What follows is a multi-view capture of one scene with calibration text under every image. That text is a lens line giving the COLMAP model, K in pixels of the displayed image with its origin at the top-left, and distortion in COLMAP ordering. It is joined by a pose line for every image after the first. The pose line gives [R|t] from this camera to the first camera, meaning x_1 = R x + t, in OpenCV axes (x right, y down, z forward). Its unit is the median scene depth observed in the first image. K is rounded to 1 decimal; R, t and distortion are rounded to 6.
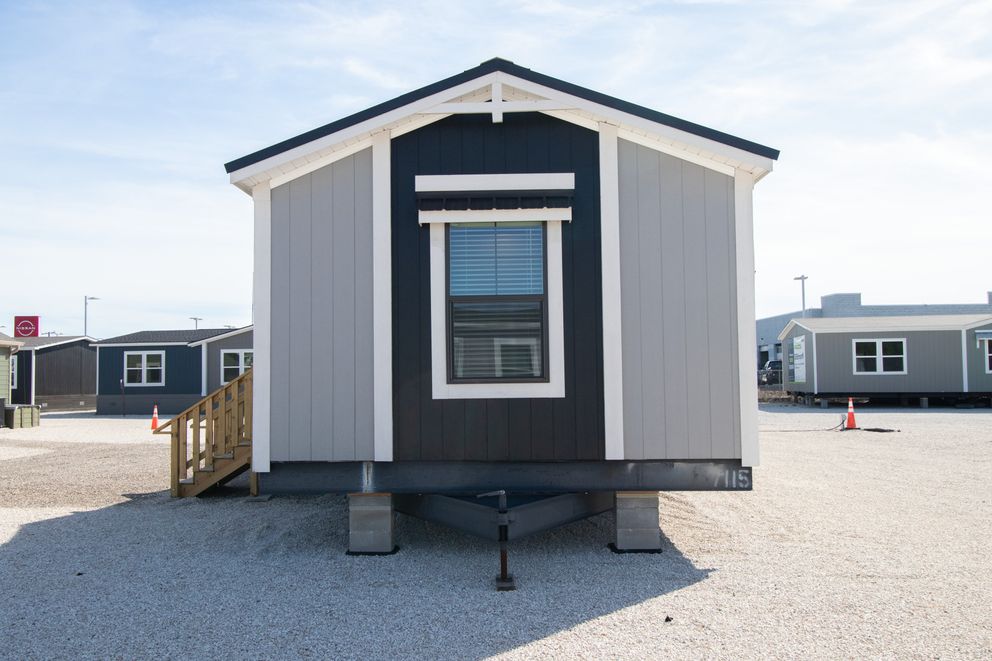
lens RADIAL K [[859.2, 0, 496.0], [0, 859.2, 330.5], [0, 0, 1]] dist [0.037431, 0.003209]
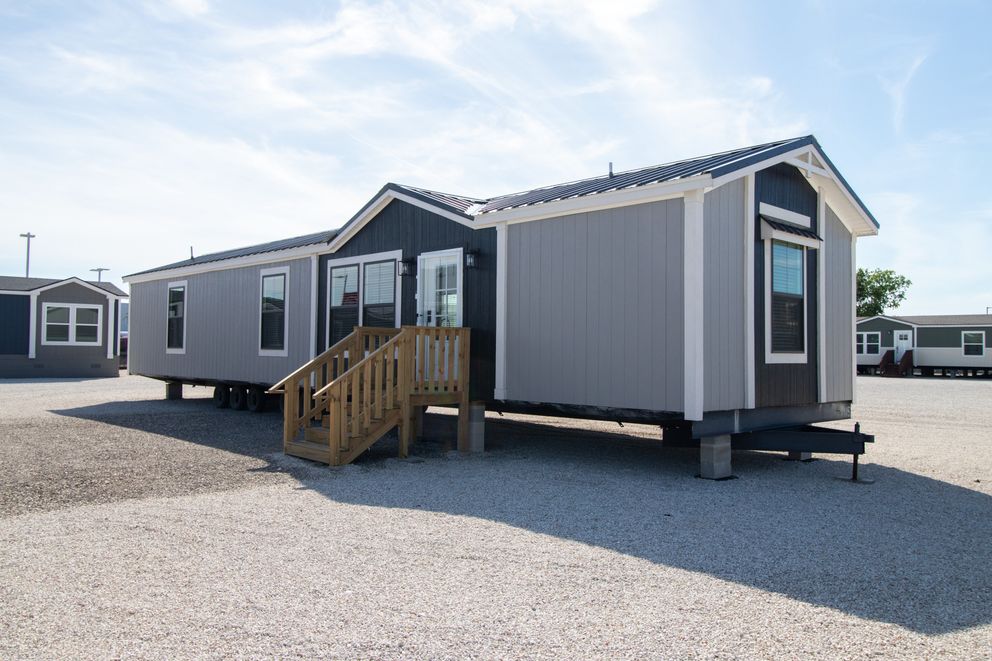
lens RADIAL K [[767.8, 0, 496.0], [0, 767.8, 330.5], [0, 0, 1]] dist [0.007326, 0.005264]
pose [[0.692428, 0.034688, 0.720652, -0.859701], [-0.060326, 0.998129, 0.009920, 0.025821], [-0.718960, -0.050343, 0.693226, 0.295109]]
